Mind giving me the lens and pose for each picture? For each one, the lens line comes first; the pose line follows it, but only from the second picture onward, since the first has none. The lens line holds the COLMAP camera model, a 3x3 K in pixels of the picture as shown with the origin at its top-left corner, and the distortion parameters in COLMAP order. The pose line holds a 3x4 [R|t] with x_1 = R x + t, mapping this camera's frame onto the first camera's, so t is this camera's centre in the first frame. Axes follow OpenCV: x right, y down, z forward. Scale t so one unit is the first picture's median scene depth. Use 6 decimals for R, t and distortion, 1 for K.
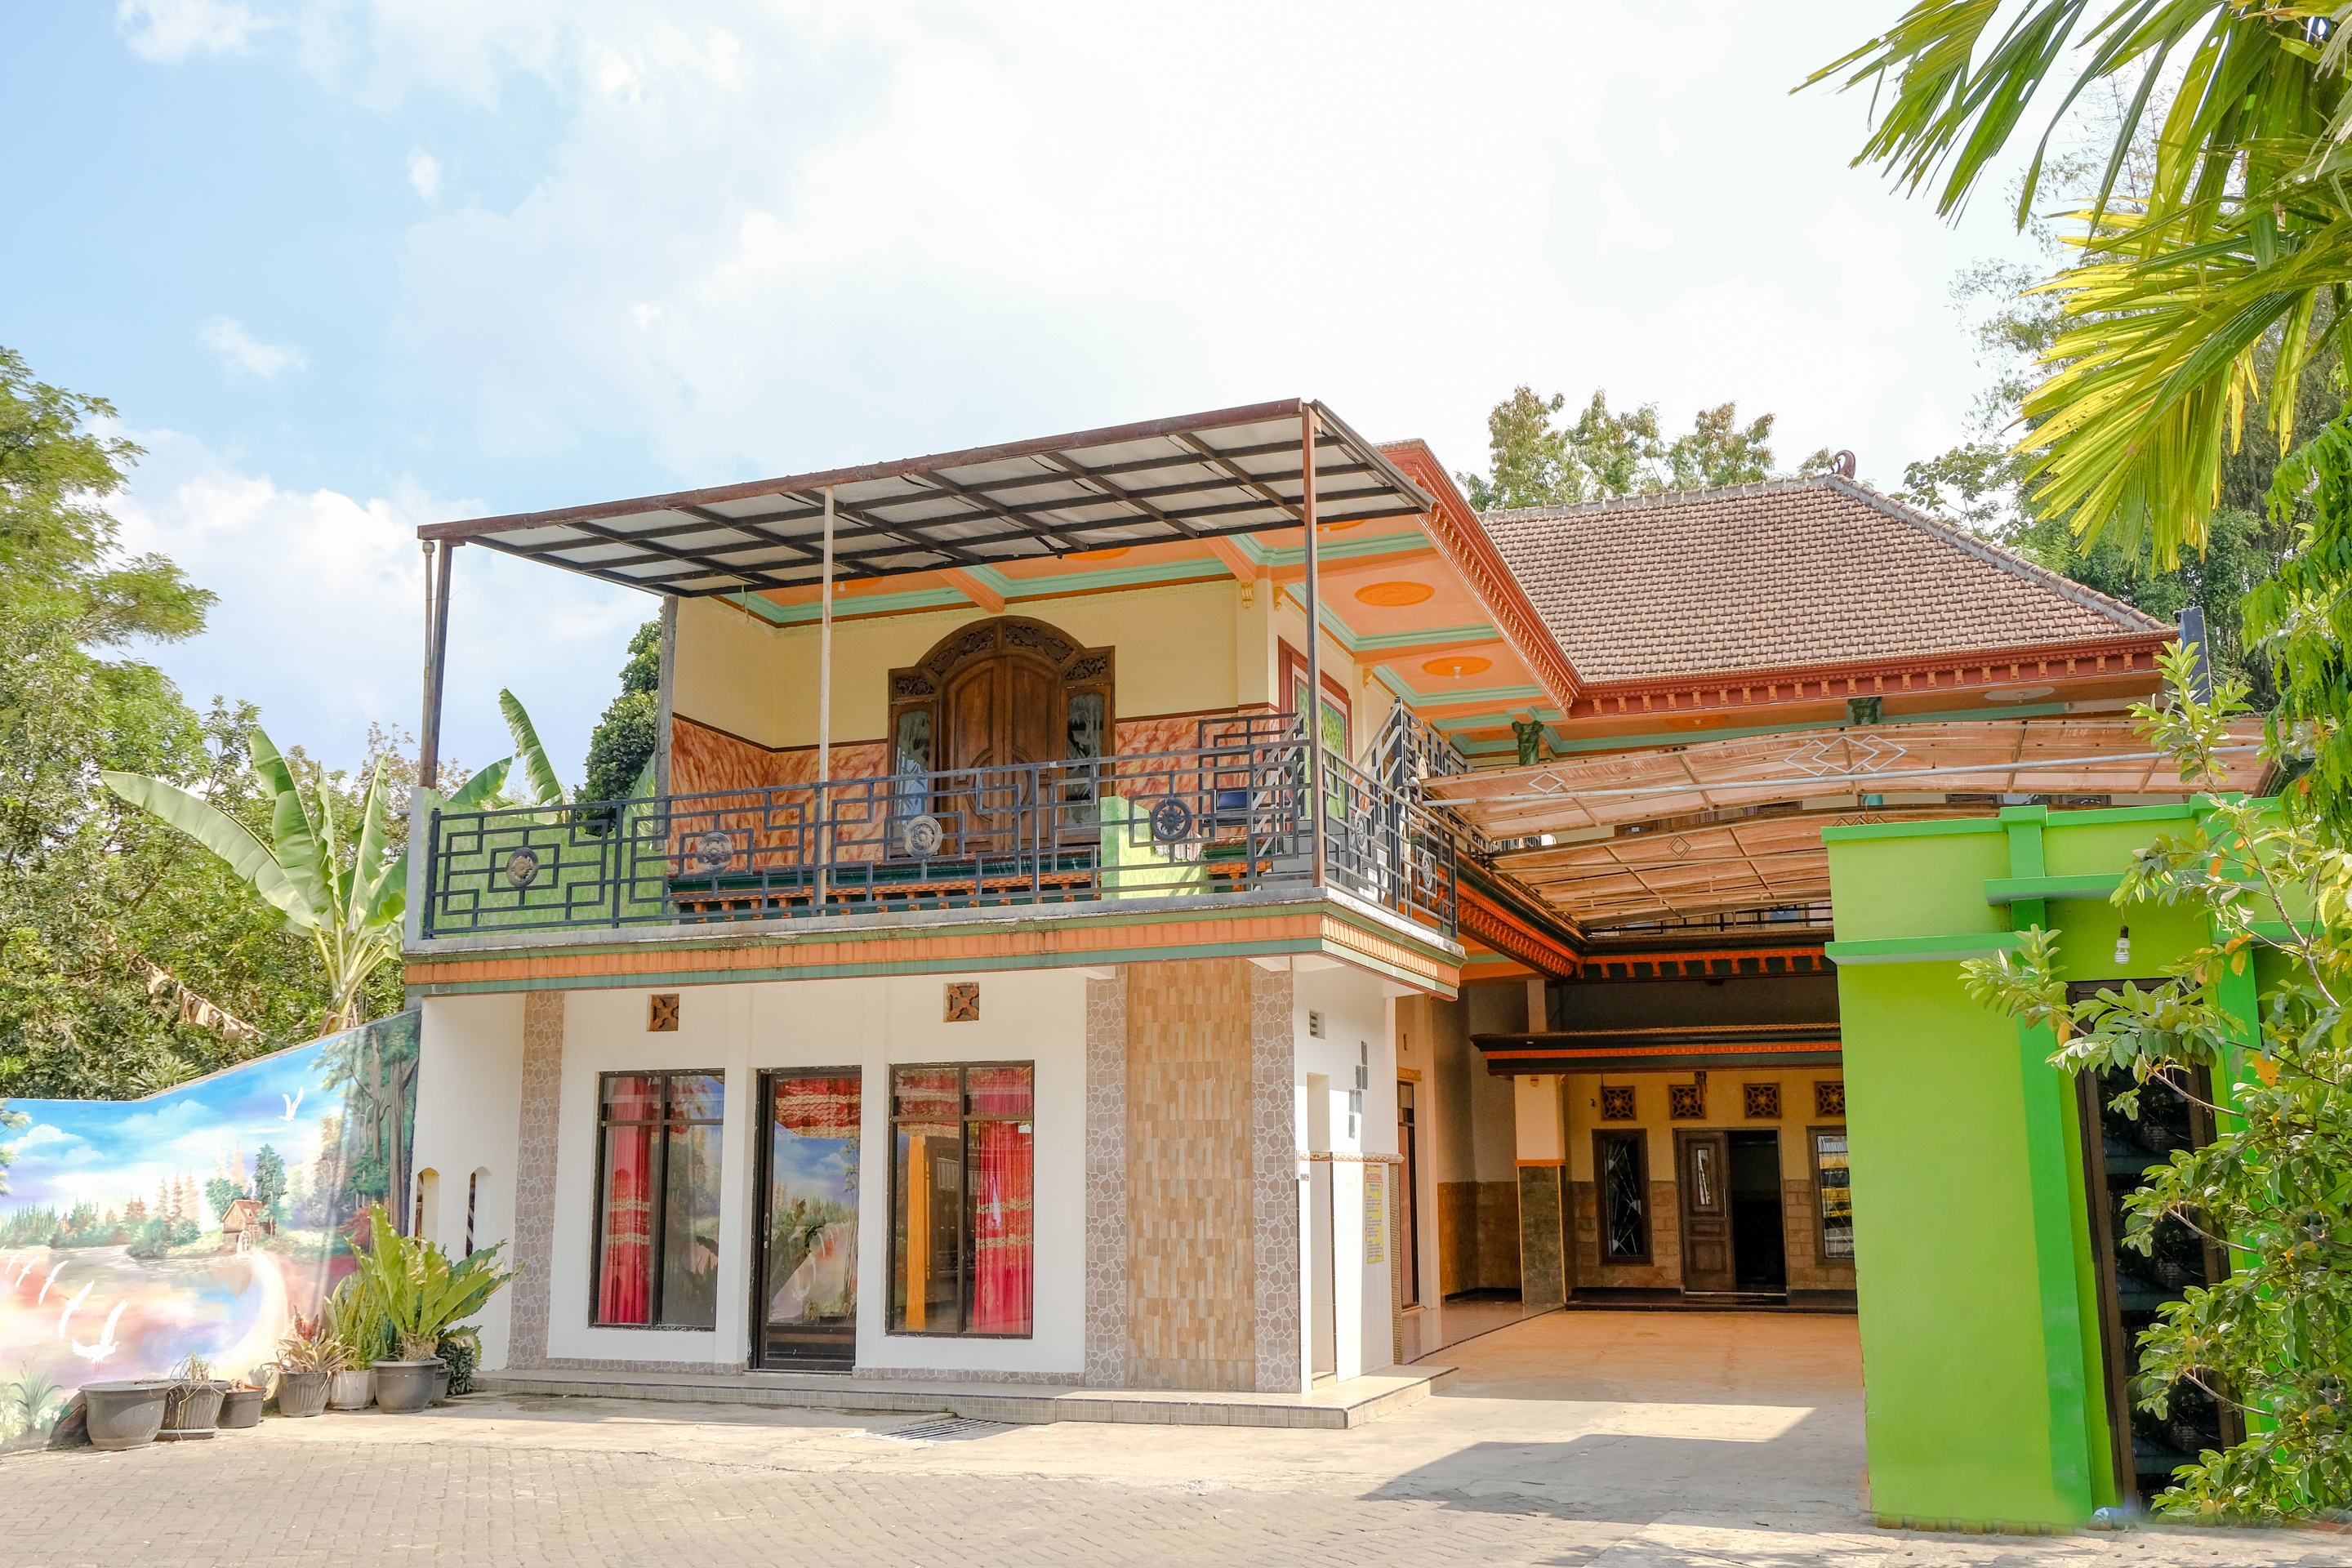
lens RADIAL K [[2062.1, 0, 1179.8], [0, 2062.1, 785.0], [0, 0, 1]] dist [-0.022881, -0.002490]
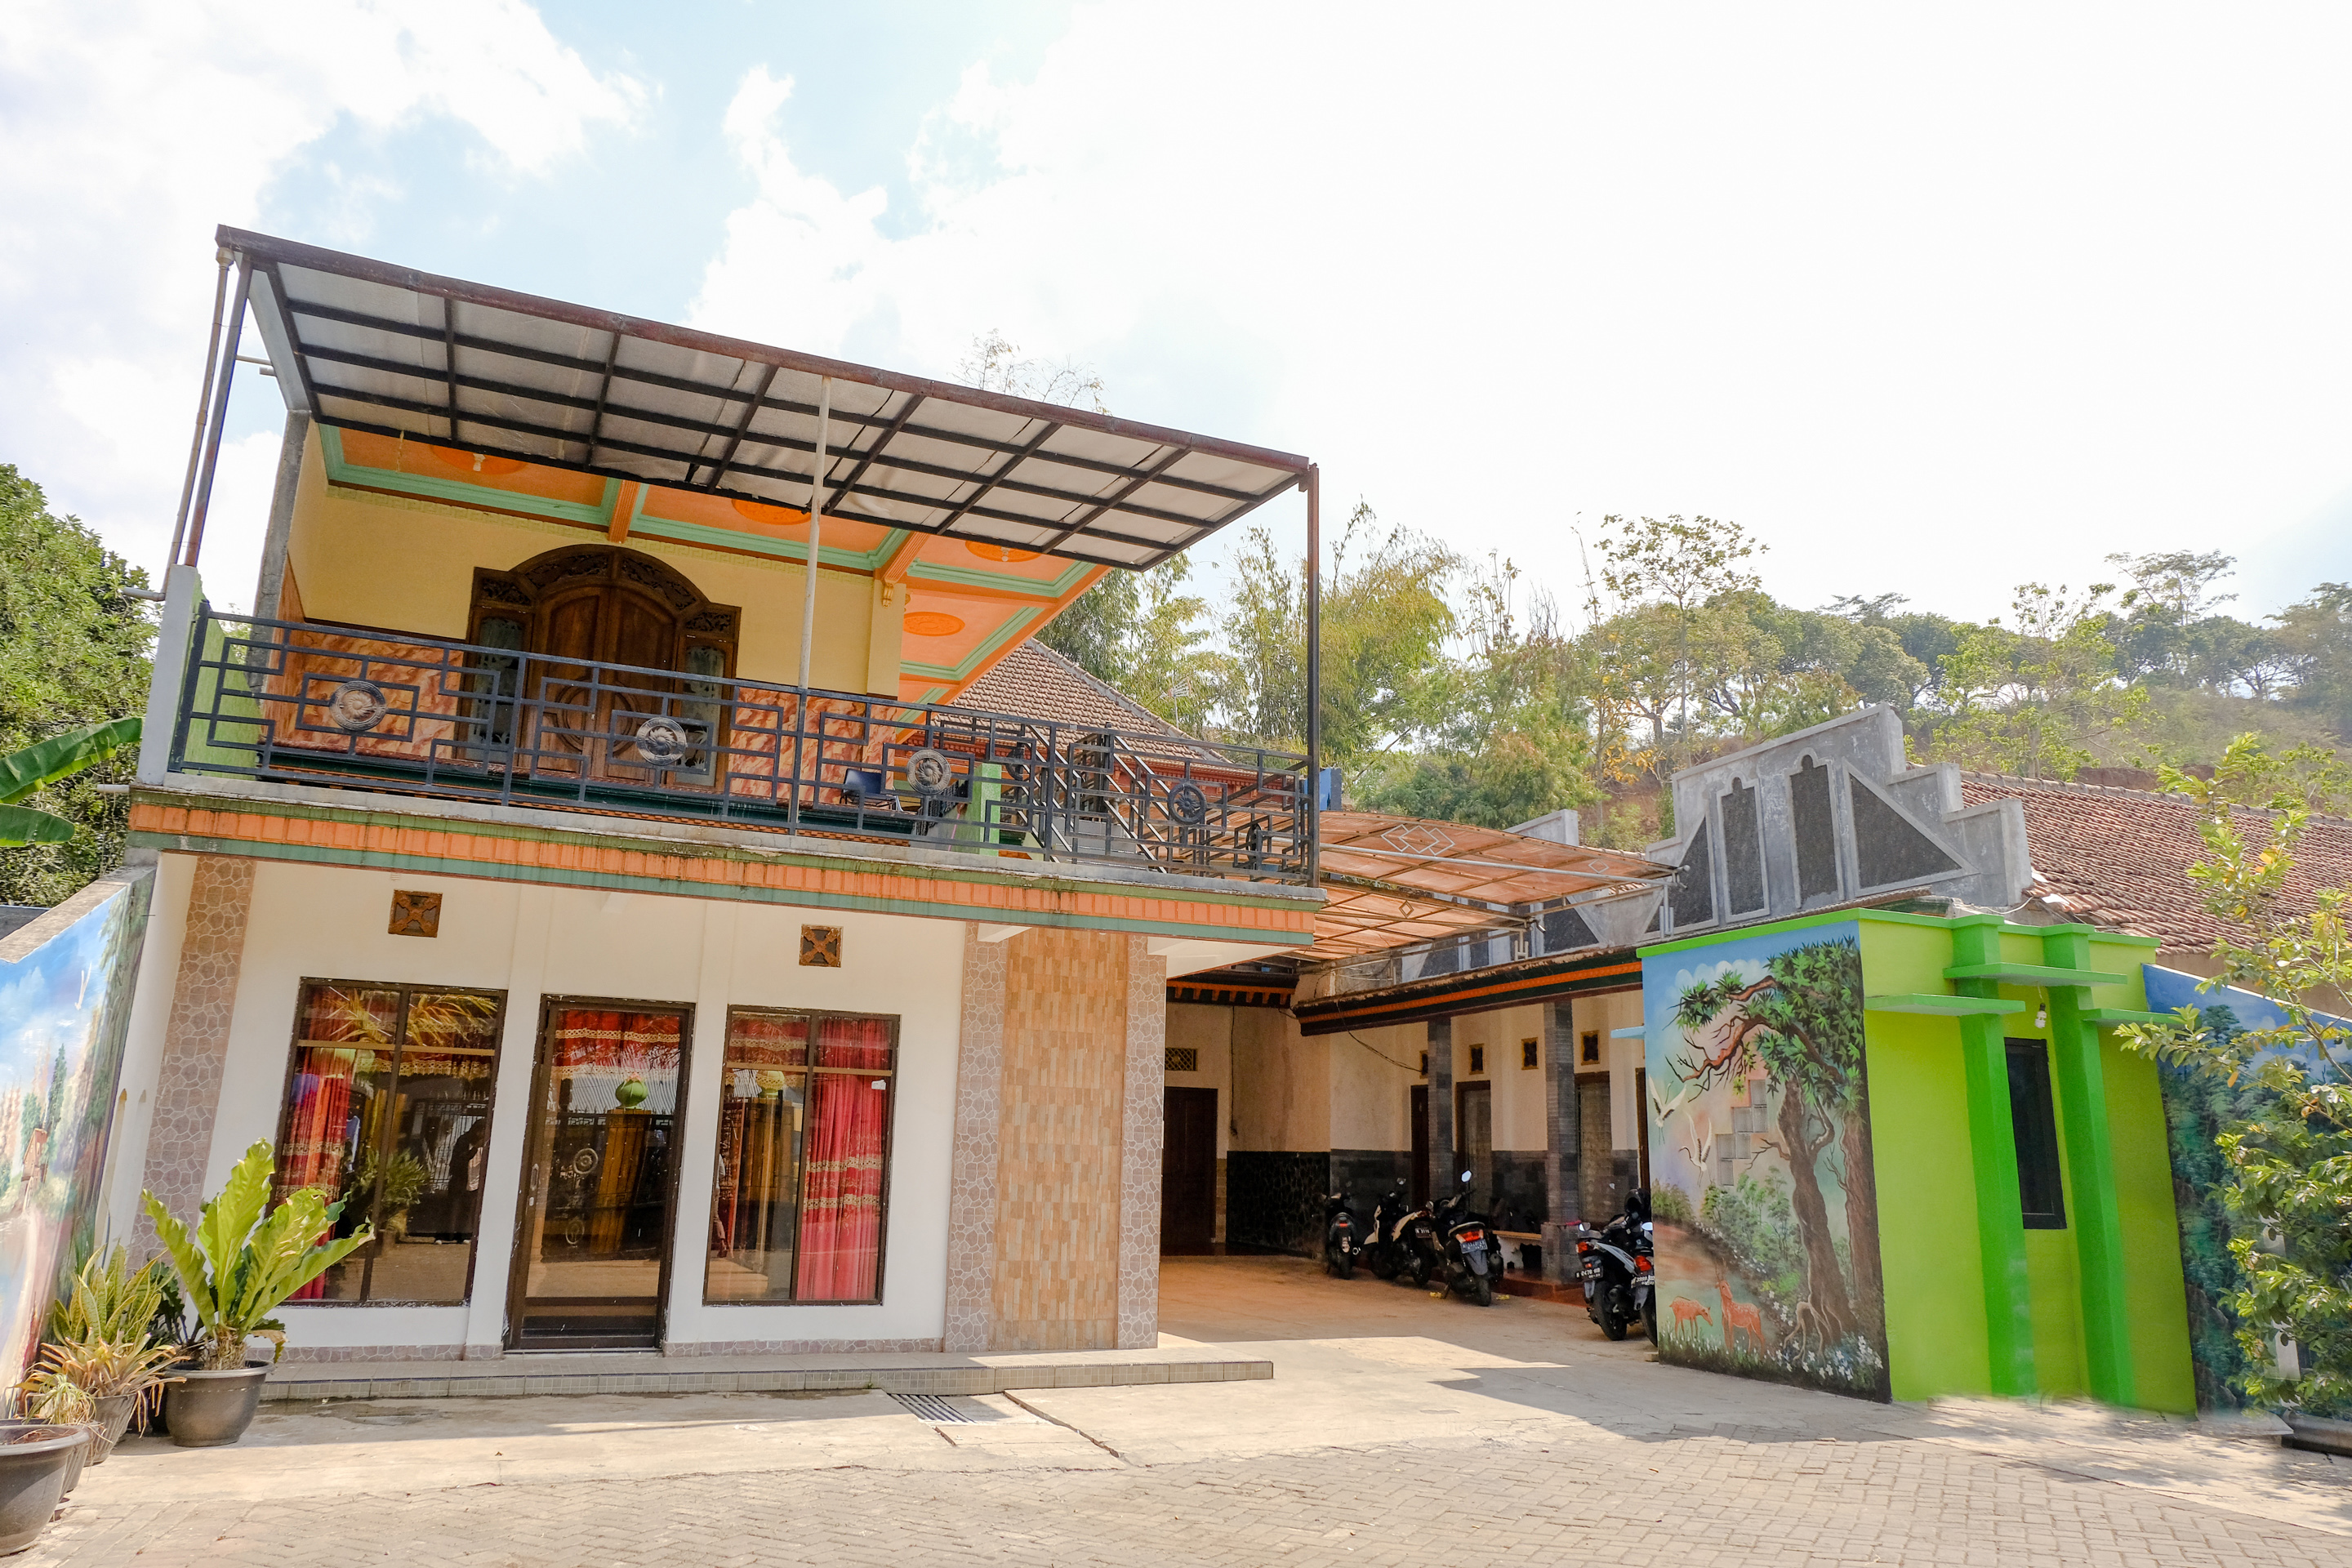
lens RADIAL K [[1597.1, 0, 1182.8], [0, 1597.1, 782.1], [0, 0, 1]] dist [-0.040426, 0.051390]
pose [[0.723923, 0.186386, 0.664226, -0.515496], [-0.160167, 0.981912, -0.100968, 0.083257], [-0.671031, -0.033294, 0.740682, 0.369875]]
